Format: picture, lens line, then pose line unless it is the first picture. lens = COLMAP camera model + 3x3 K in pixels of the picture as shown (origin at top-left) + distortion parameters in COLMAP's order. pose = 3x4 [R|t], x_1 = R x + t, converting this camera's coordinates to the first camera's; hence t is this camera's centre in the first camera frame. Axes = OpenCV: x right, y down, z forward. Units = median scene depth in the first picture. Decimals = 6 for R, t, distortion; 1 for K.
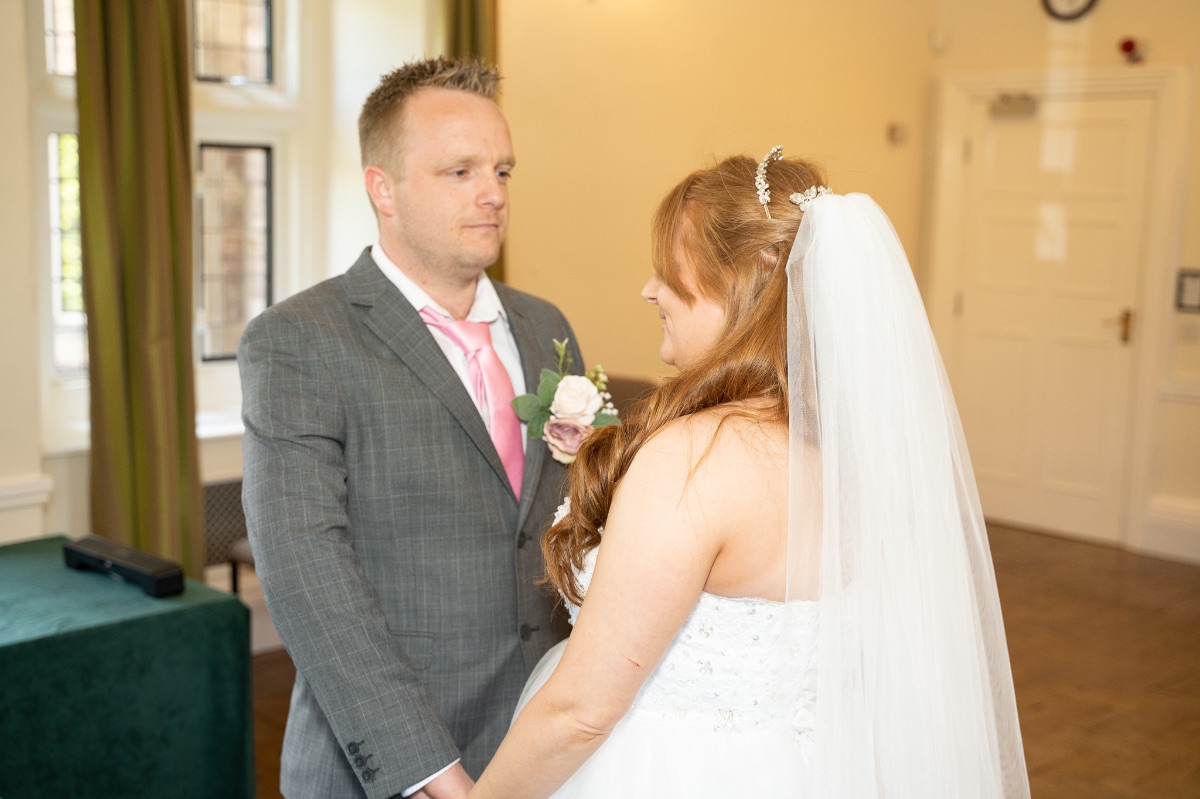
lens RADIAL K [[1612.9, 0, 605.1], [0, 1612.9, 402.3], [0, 0, 1]] dist [0.102248, 0.000000]
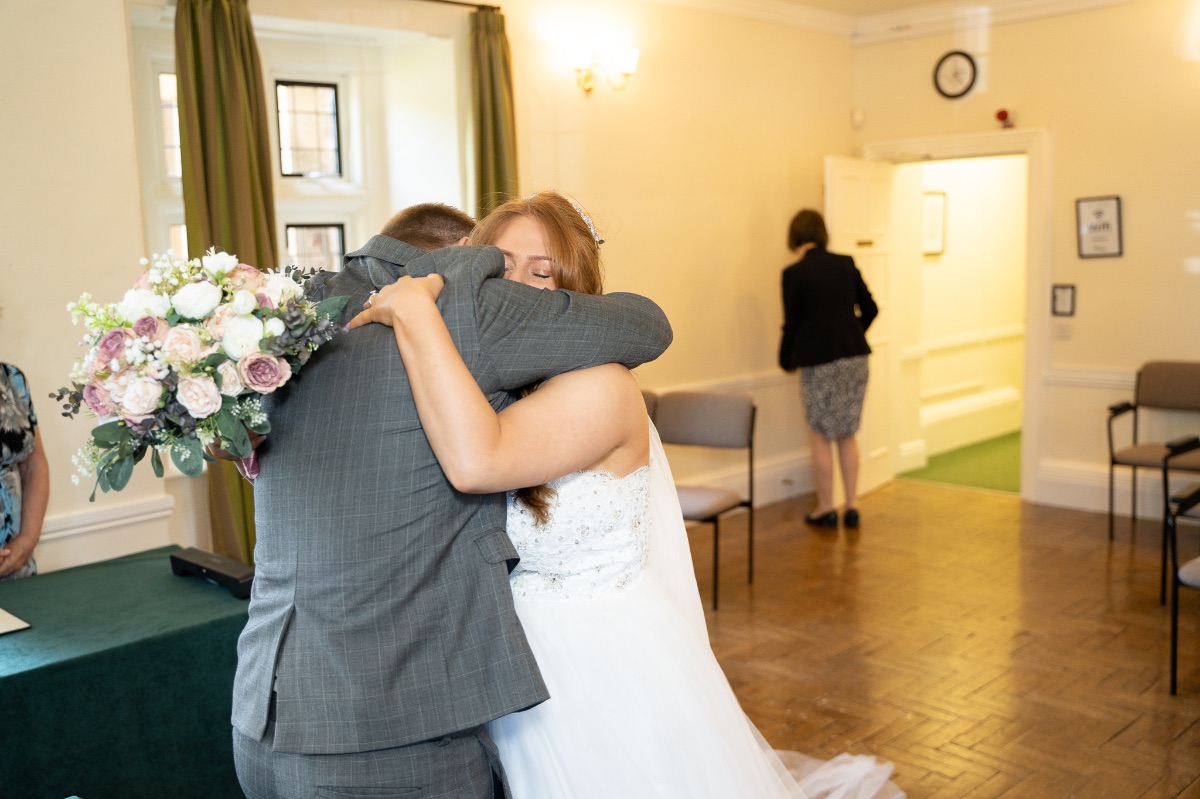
lens RADIAL K [[1204.4, 0, 599.9], [0, 1204.4, 398.2], [0, 0, 1]] dist [-0.057736, 0.000000]
pose [[0.998465, -0.052081, -0.018867, 0.013797], [0.051978, 0.998631, -0.005954, -0.009439], [0.019151, 0.004964, 0.999804, 0.124355]]
